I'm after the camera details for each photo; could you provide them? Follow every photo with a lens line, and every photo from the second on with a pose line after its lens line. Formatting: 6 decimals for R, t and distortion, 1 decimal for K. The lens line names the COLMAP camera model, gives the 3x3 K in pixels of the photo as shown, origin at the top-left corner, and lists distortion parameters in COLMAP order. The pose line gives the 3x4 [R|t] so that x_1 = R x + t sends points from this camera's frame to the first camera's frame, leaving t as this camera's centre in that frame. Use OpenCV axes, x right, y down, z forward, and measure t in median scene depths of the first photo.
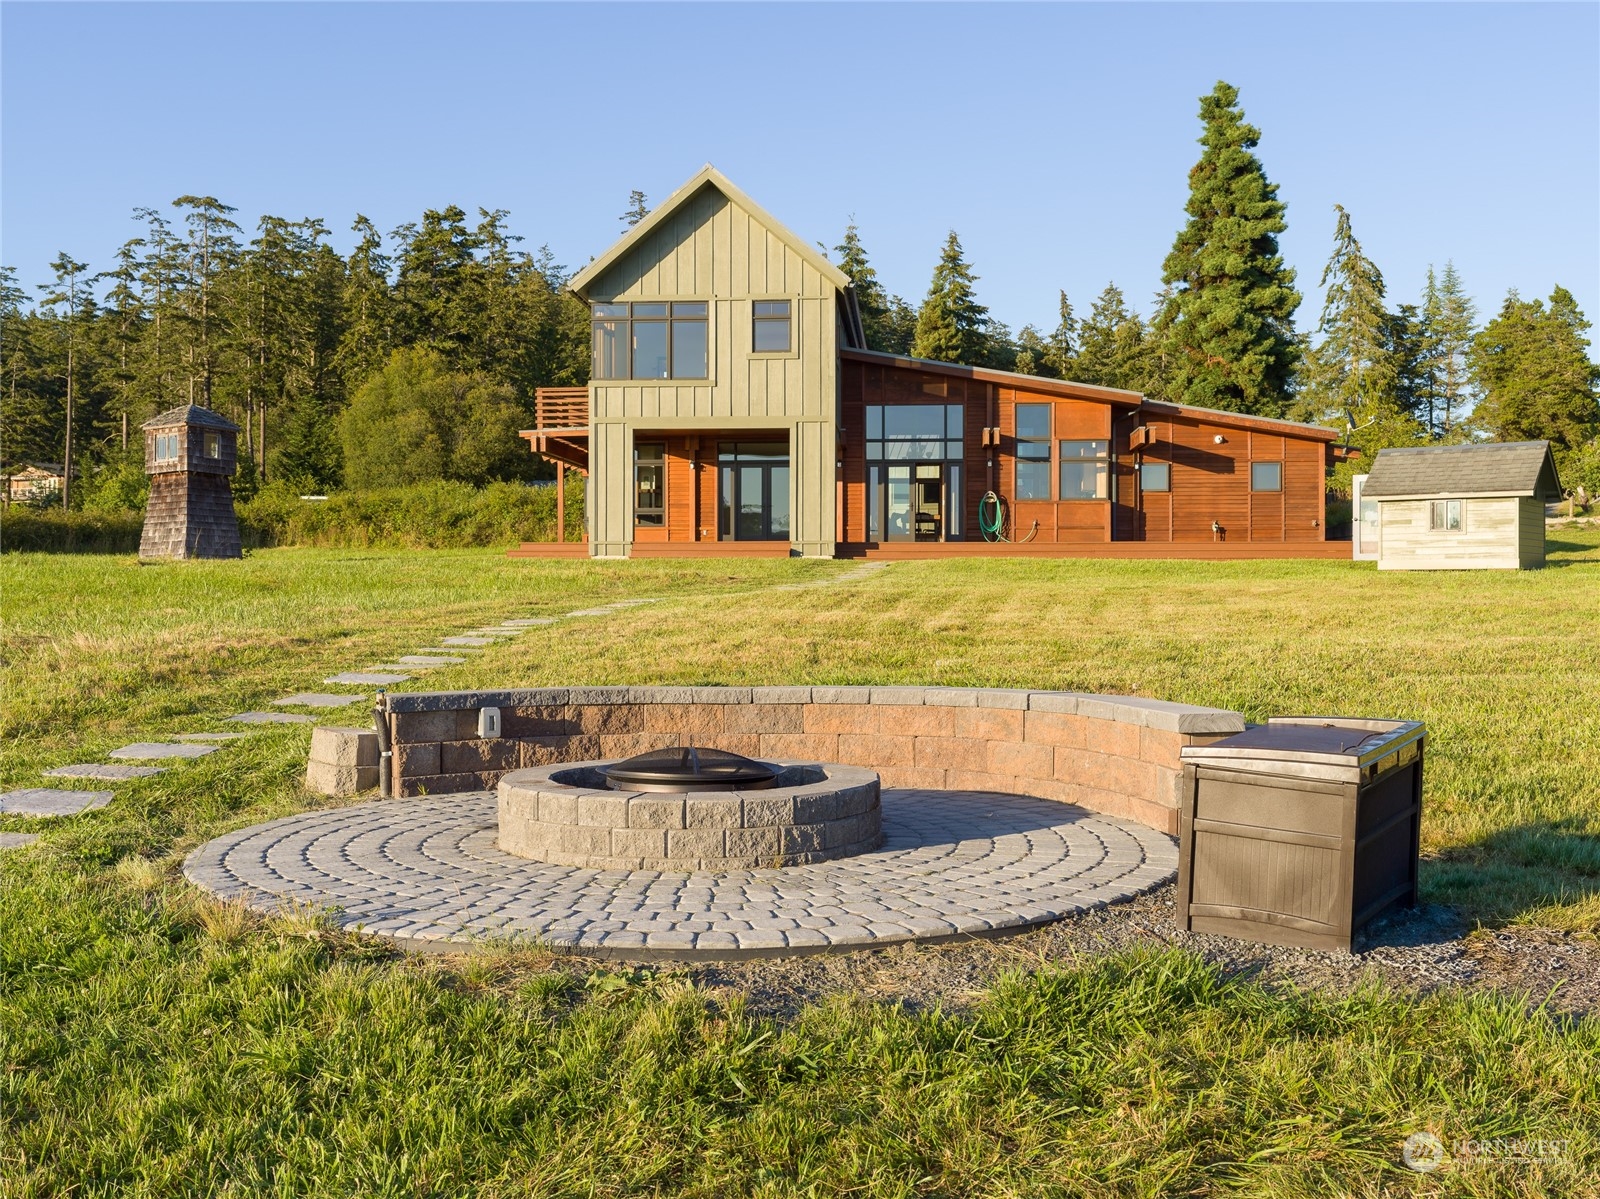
lens RADIAL K [[1698.5, 0, 800.0], [0, 1698.5, 599.5], [0, 0, 1]] dist [0.006968, -0.006250]
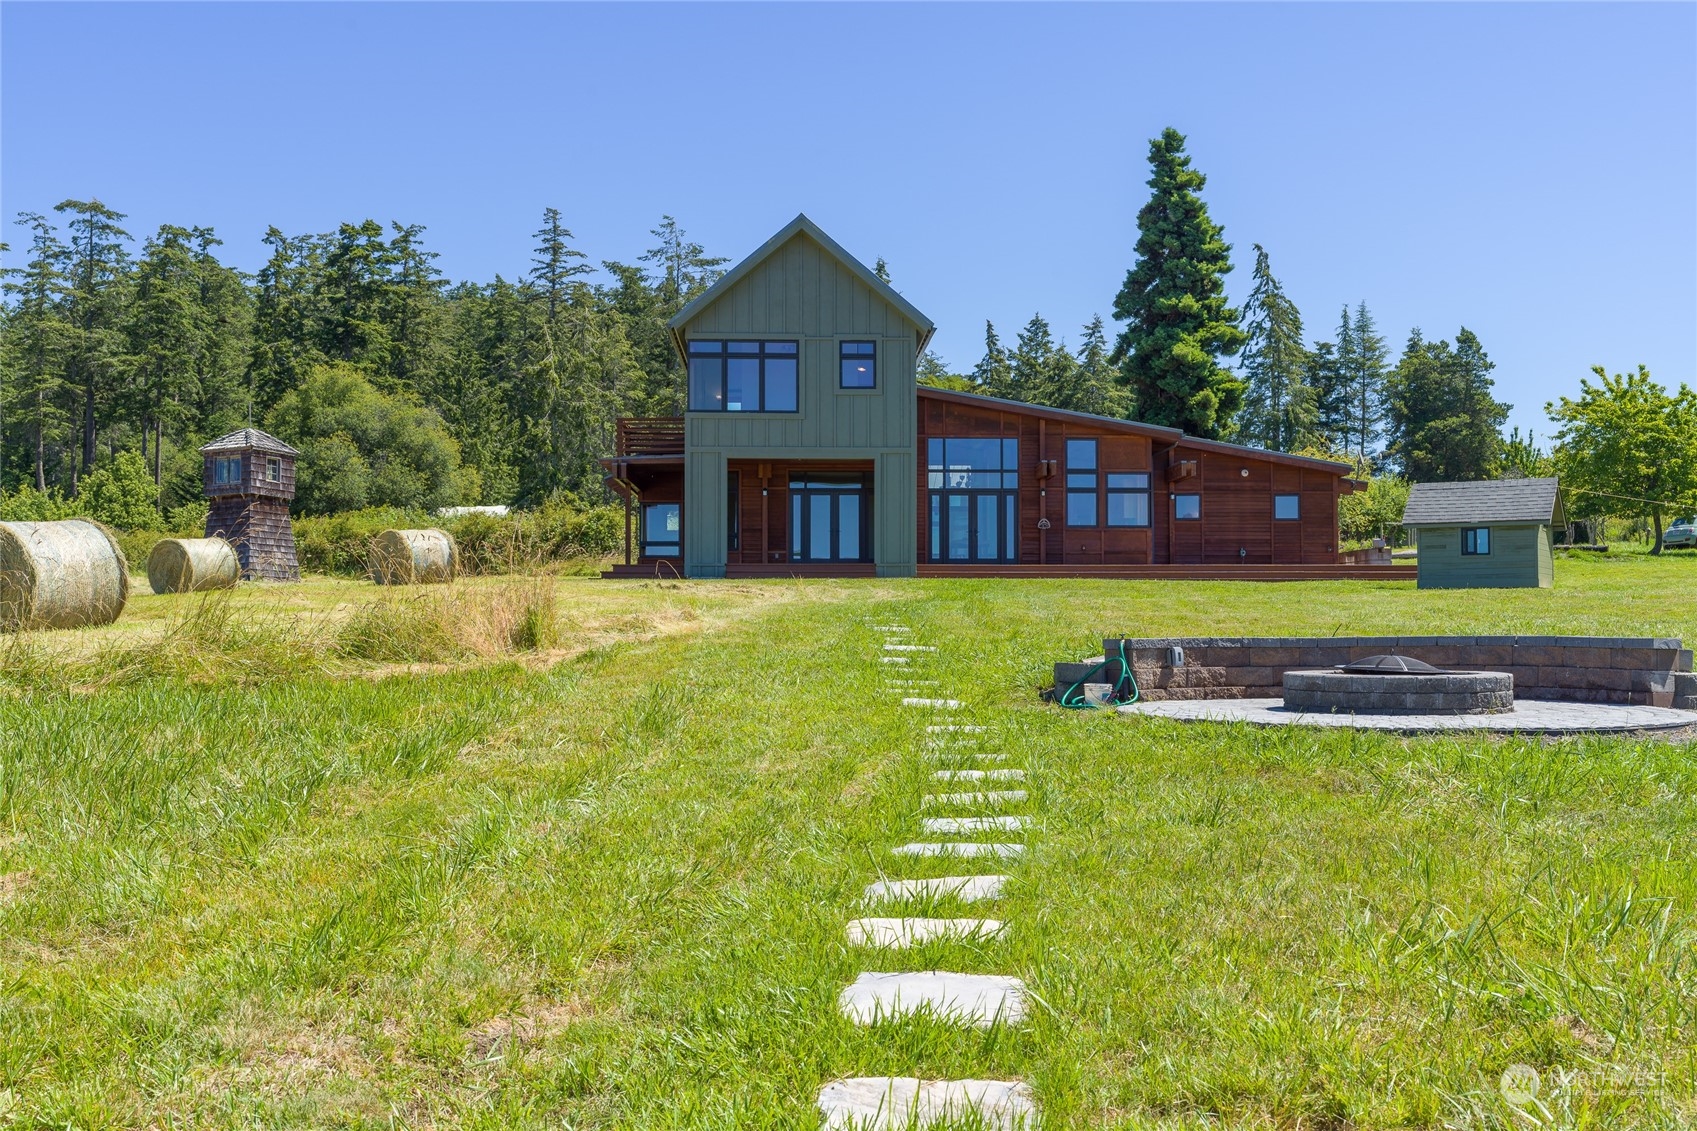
lens RADIAL K [[1791.1, 0, 902.2], [0, 1791.1, 609.2], [0, 0, 1]] dist [0.006903, -0.009117]
pose [[0.990049, -0.001374, 0.140719, -0.050752], [0.003397, 0.999894, -0.014138, 0.003579], [-0.140684, 0.014476, 0.989949, -0.042340]]
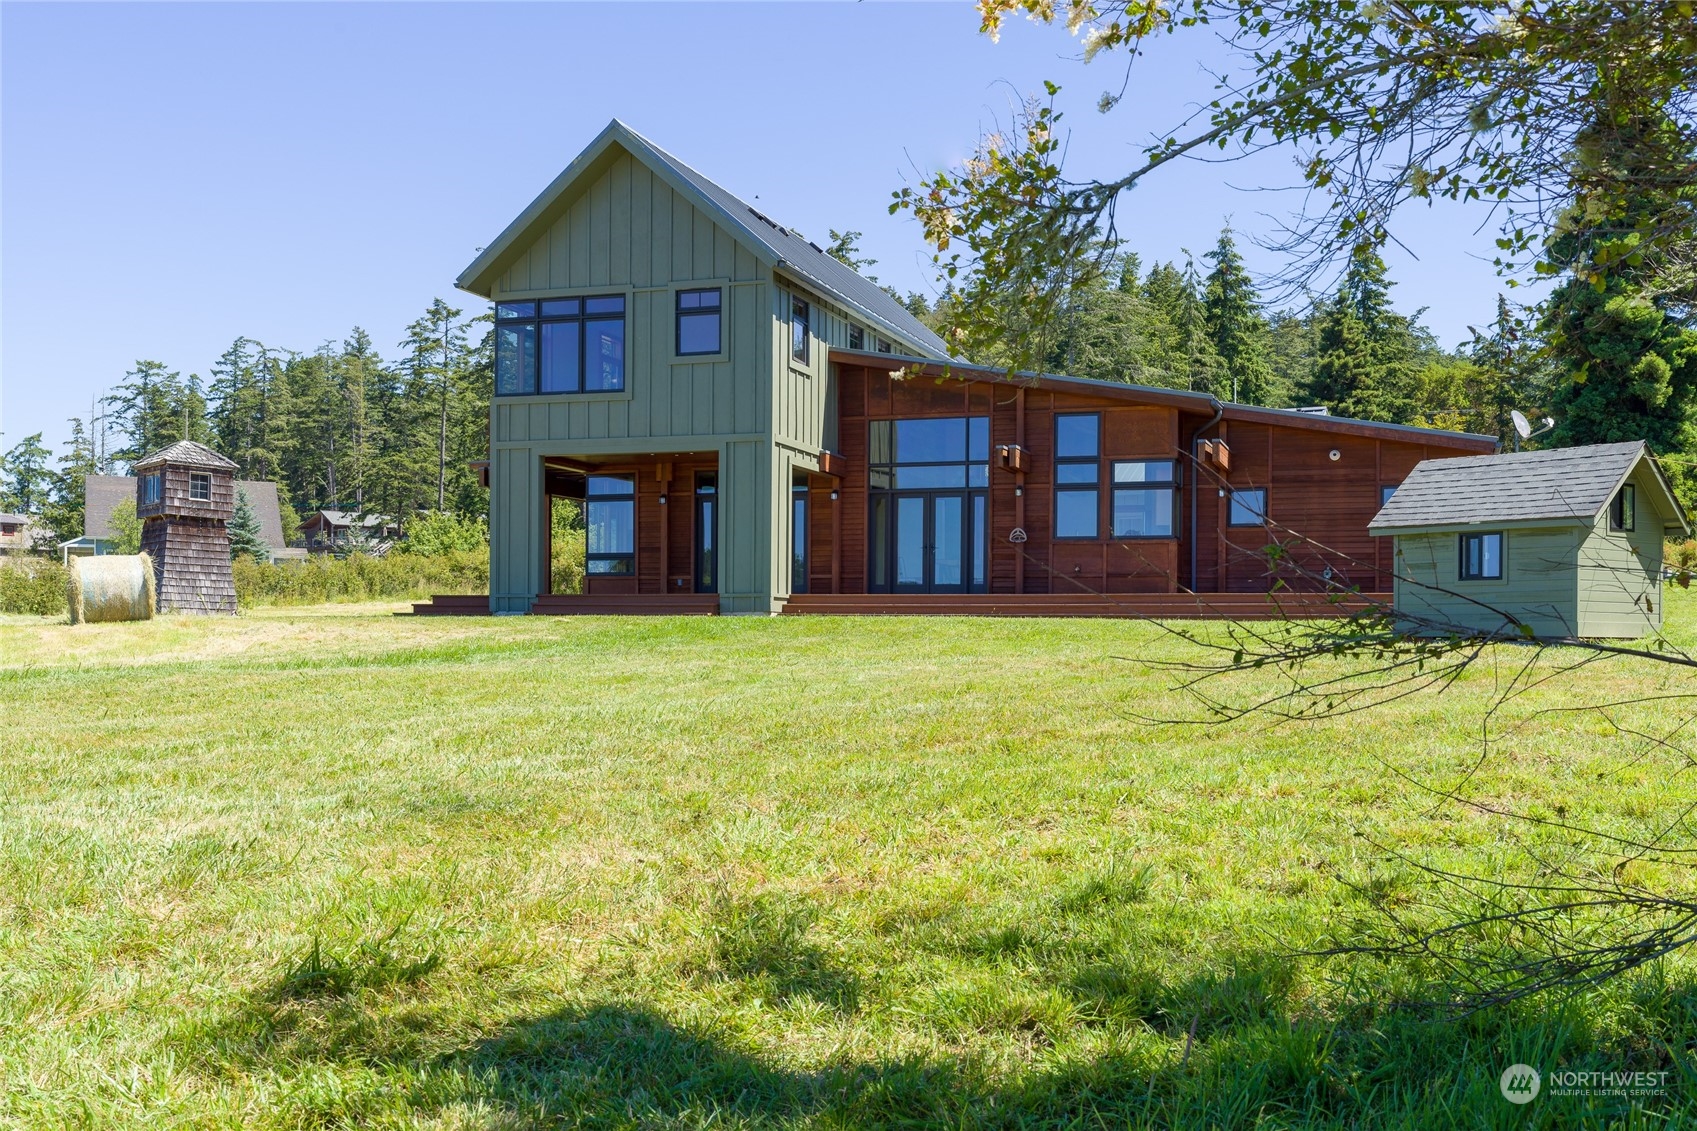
lens RADIAL K [[1791.1, 0, 902.2], [0, 1791.1, 609.2], [0, 0, 1]] dist [0.006903, -0.009117]
pose [[0.969483, 0.001667, -0.245152, 0.095263], [-0.007501, 0.999710, -0.022865, -0.003174], [0.245043, 0.024006, 0.969215, 0.076385]]
